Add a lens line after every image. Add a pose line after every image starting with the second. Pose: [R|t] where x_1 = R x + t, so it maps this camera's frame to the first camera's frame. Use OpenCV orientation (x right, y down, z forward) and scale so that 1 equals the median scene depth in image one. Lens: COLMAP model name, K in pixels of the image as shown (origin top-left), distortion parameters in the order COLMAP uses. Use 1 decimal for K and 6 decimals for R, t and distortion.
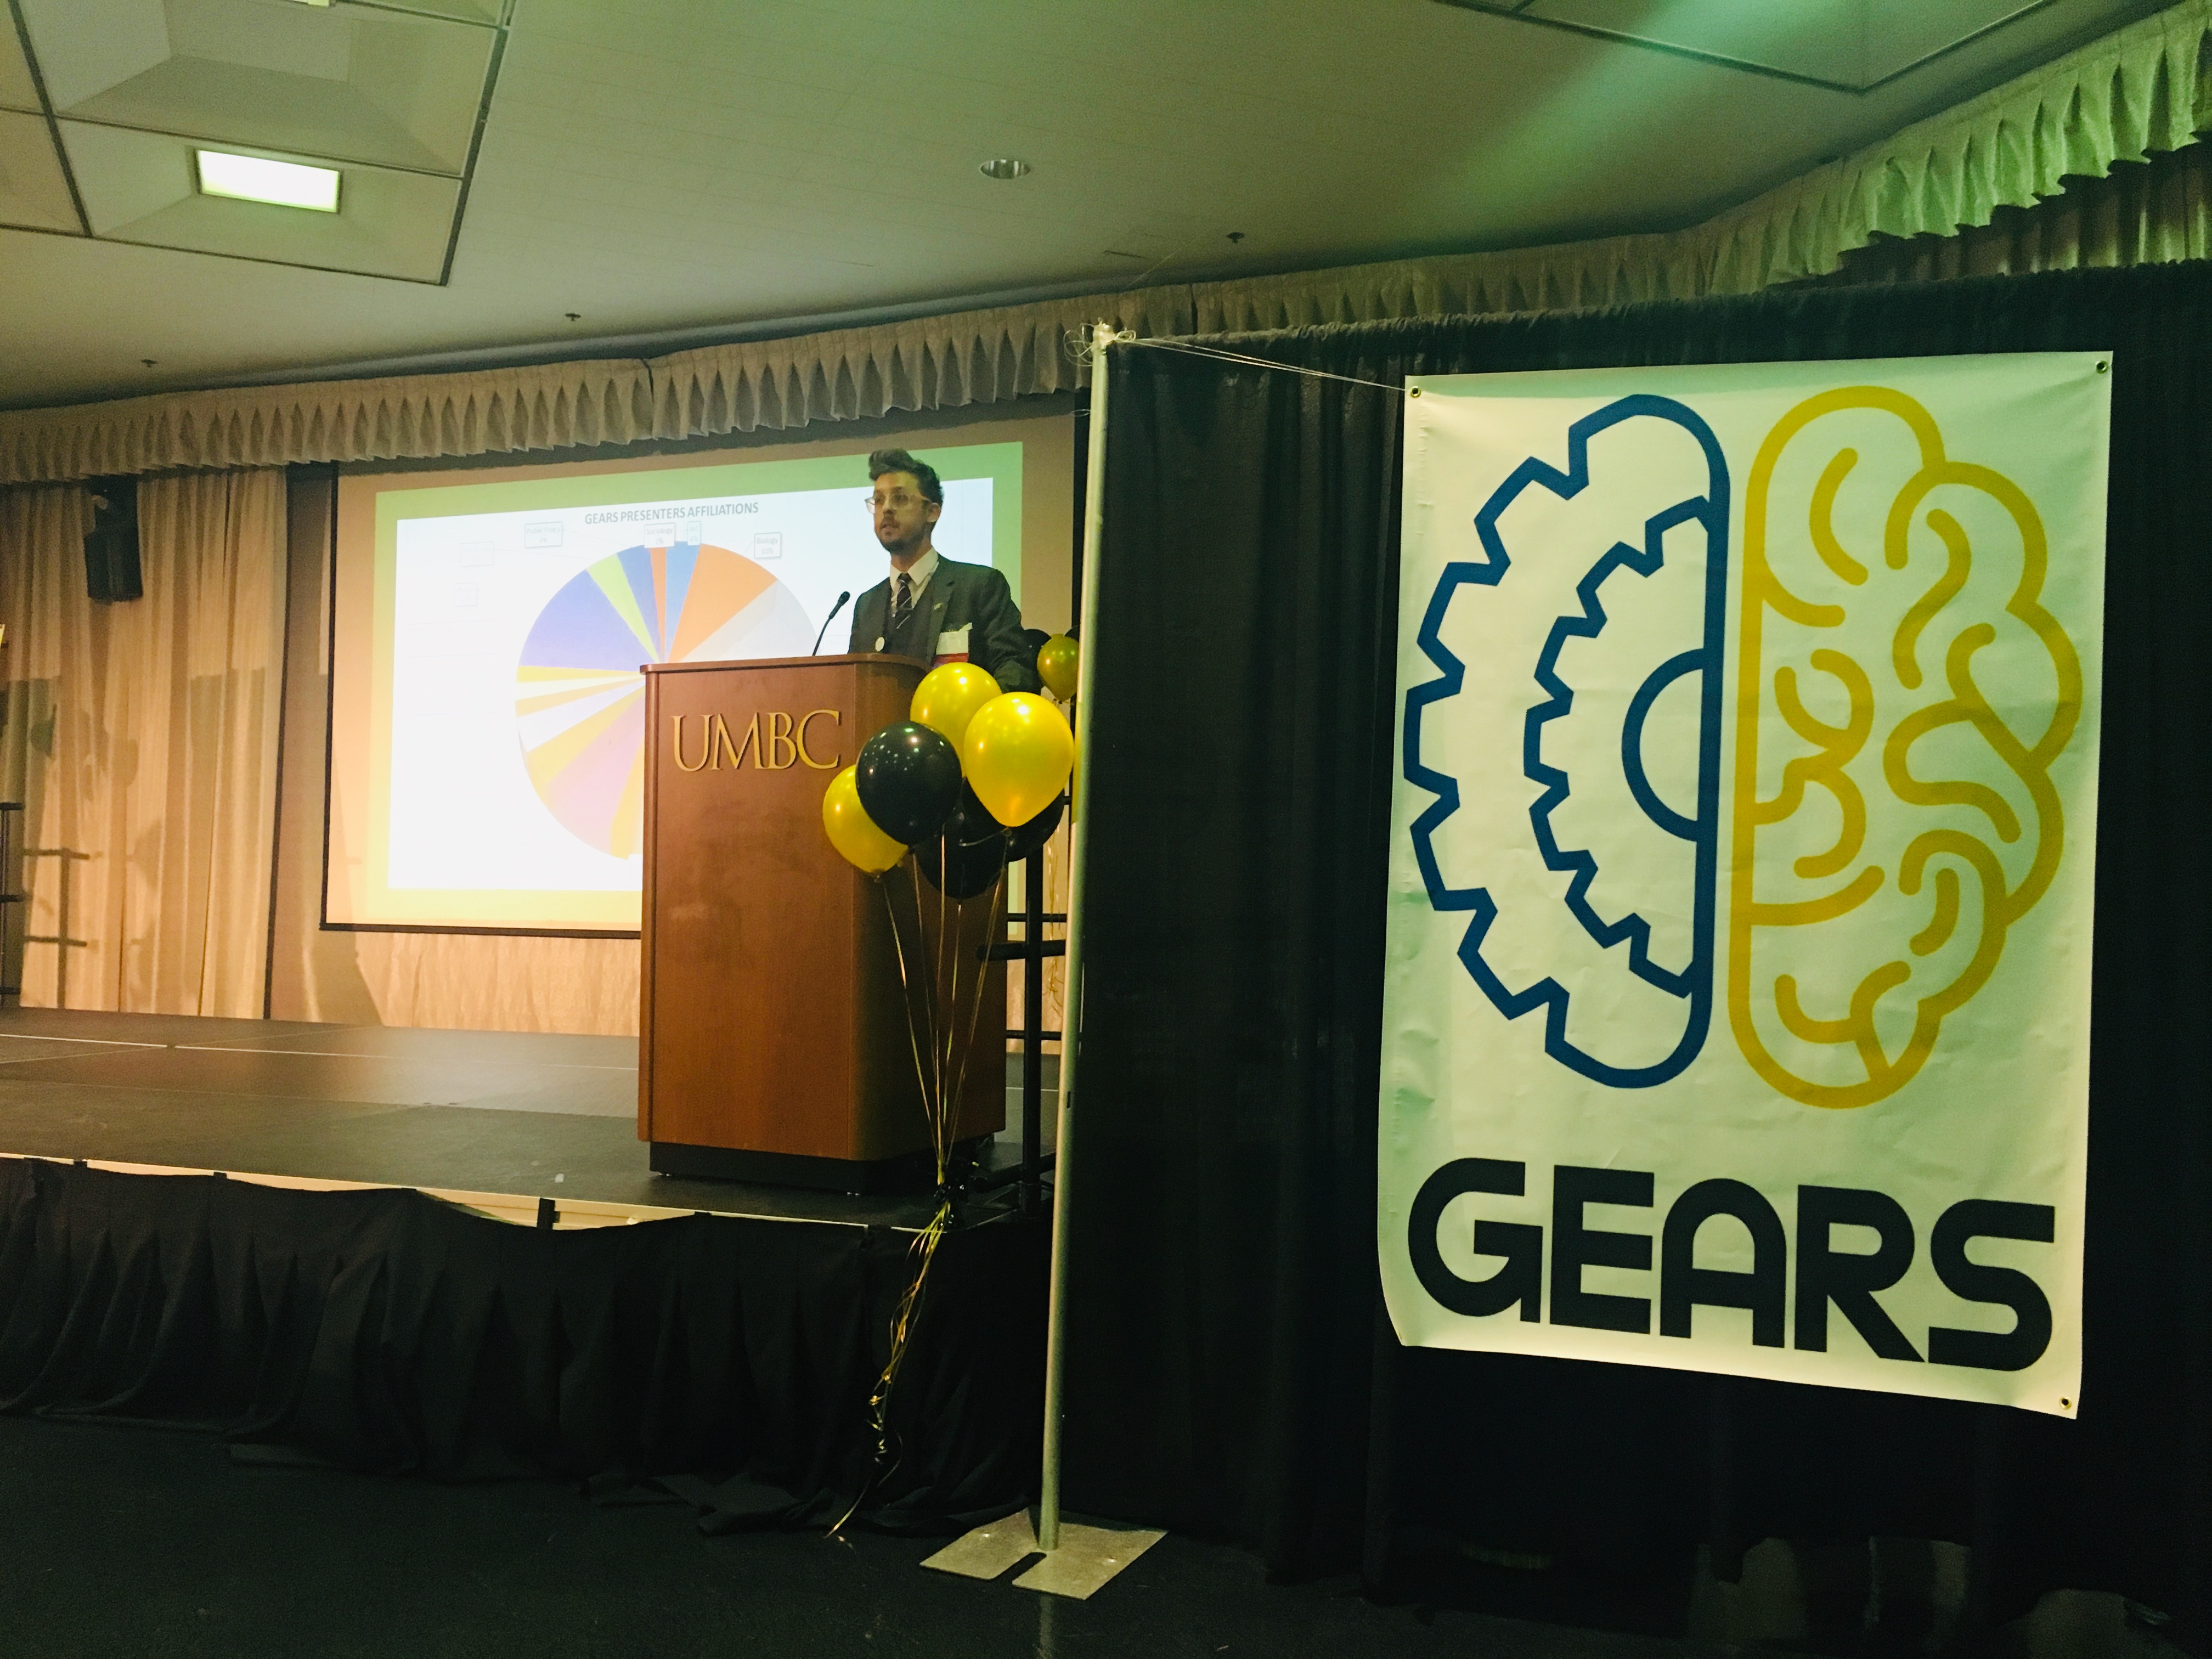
lens RADIAL K [[1878.5, 0, 1106.0], [0, 1878.5, 829.5], [0, 0, 1]] dist [0.011309, -0.000368]
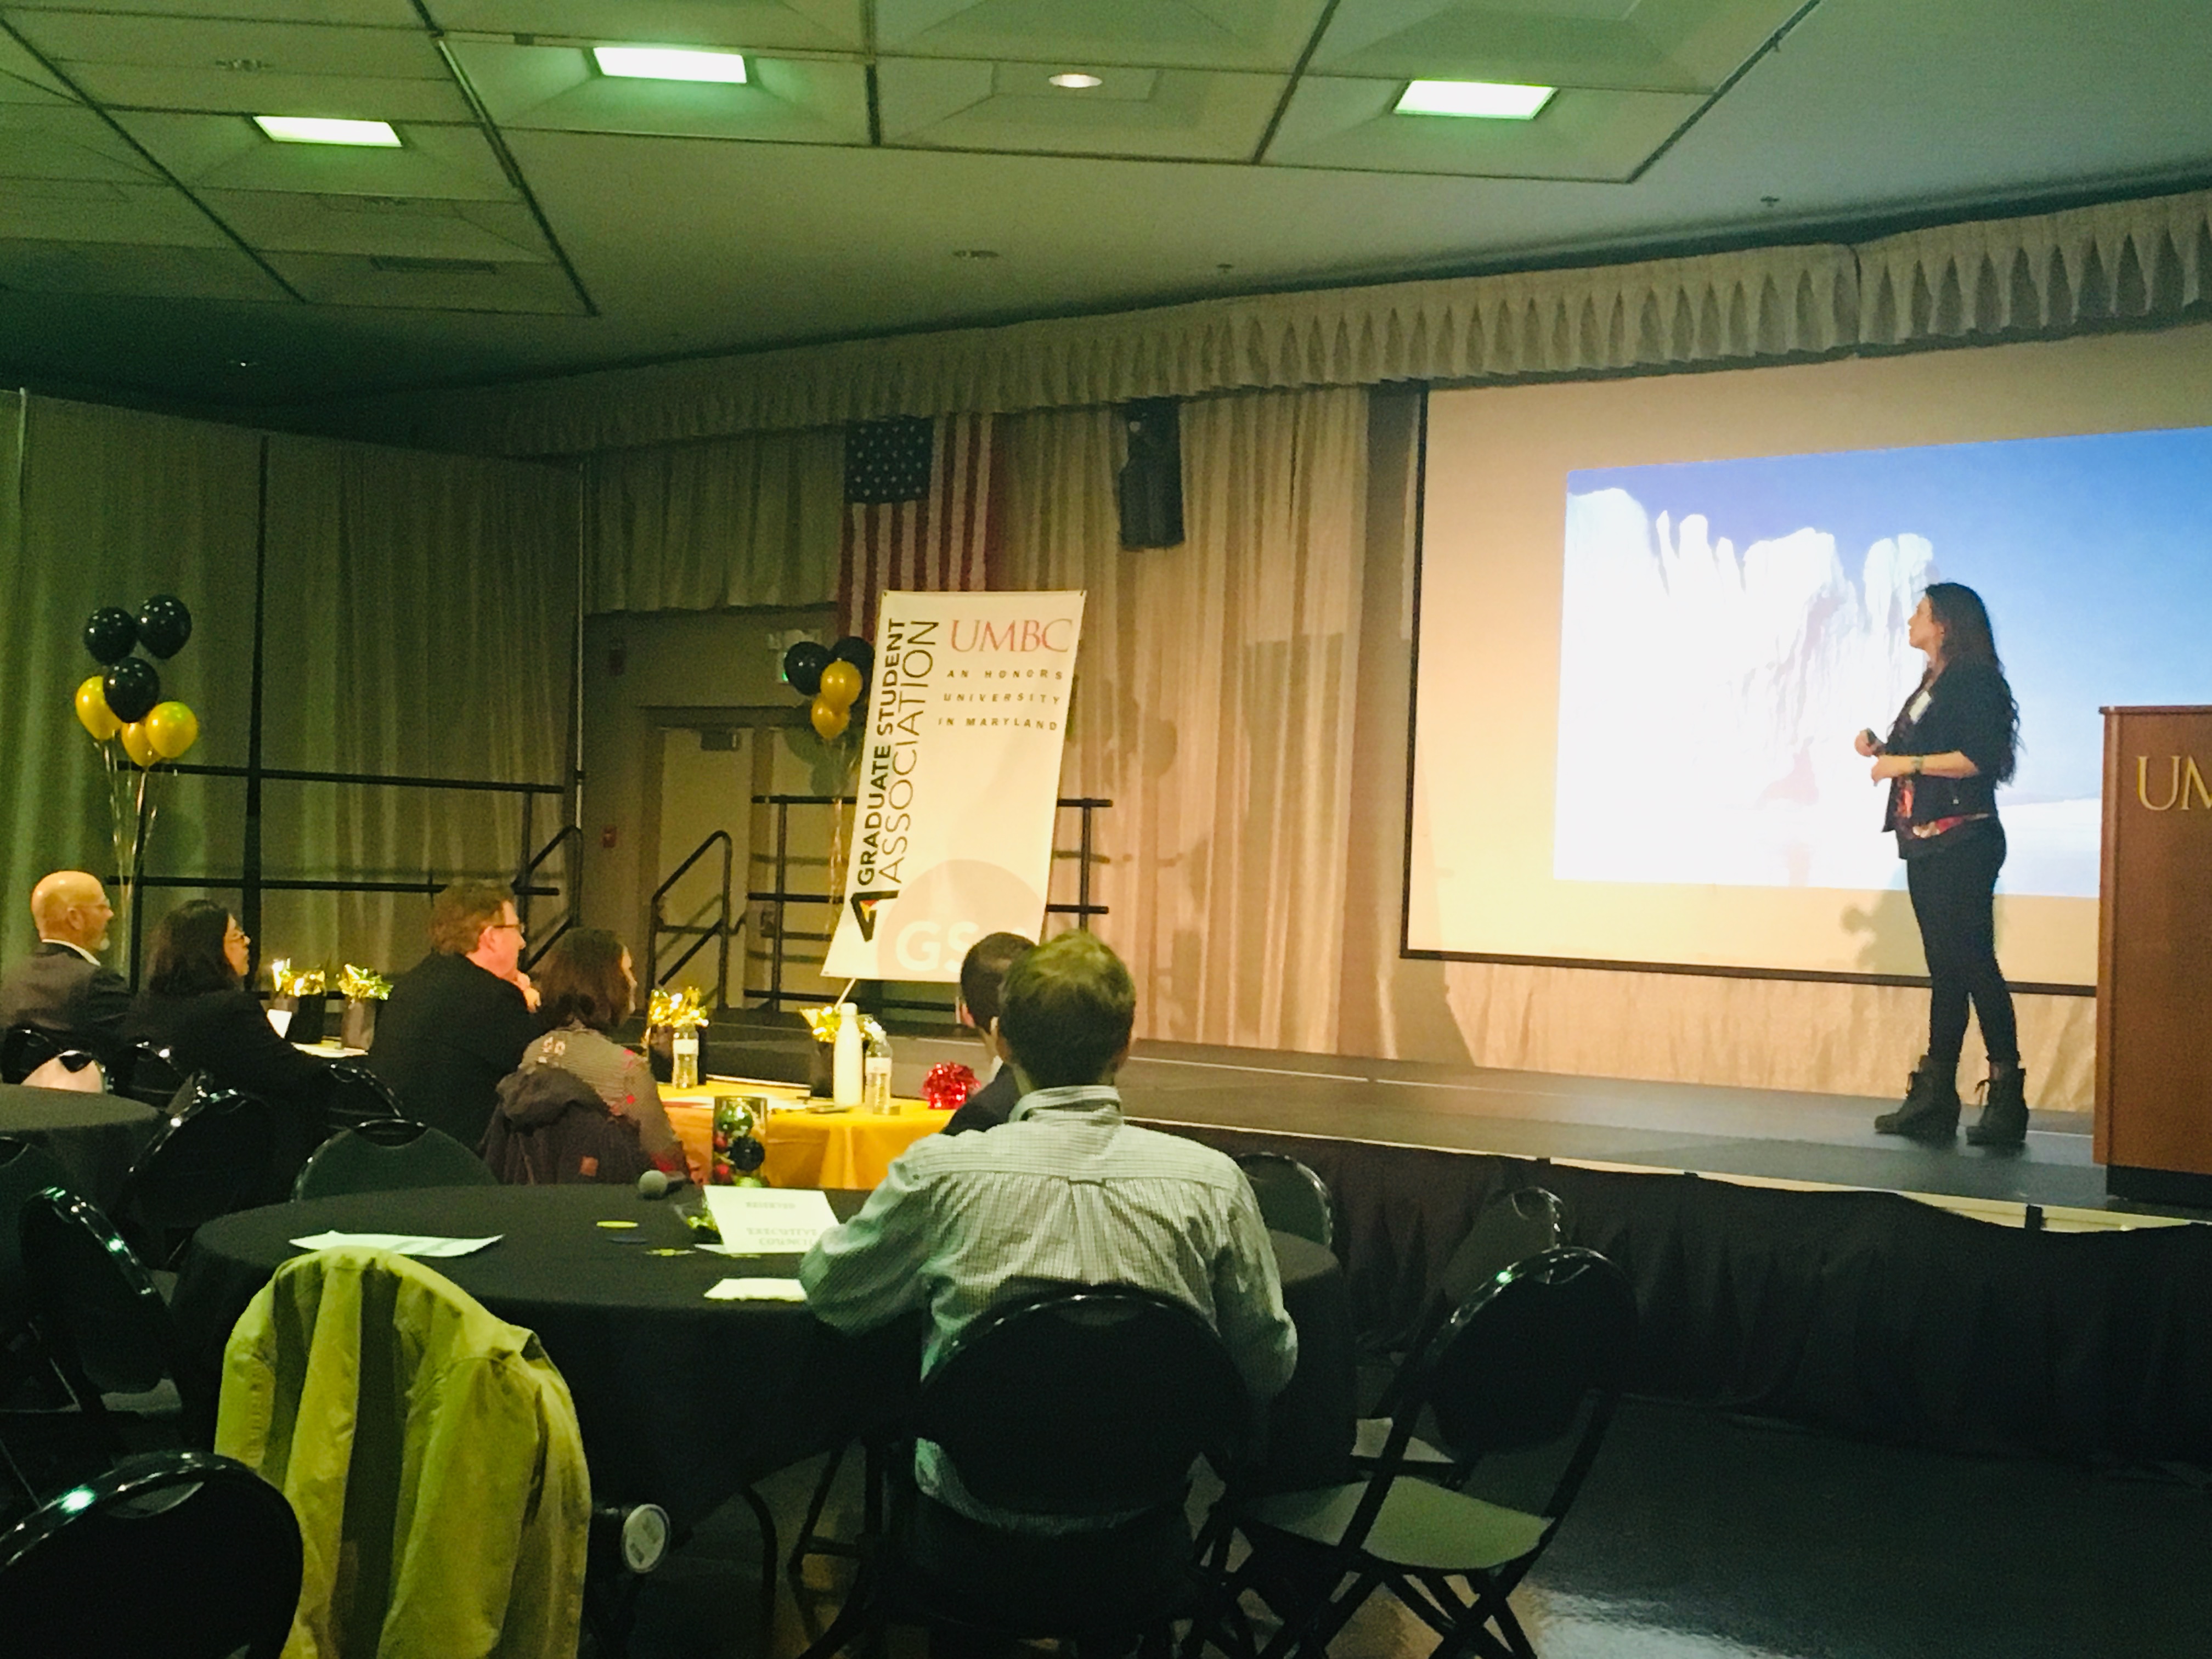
lens RADIAL K [[3216.5, 0, 1106.0], [0, 3216.5, 829.5], [0, 0, 1]] dist [0.018709, 0.183915]
pose [[0.935448, 0.015856, -0.353108, -0.059605], [-0.014183, 0.999873, 0.007324, -0.011416], [0.353179, -0.001843, 0.935554, -0.392094]]
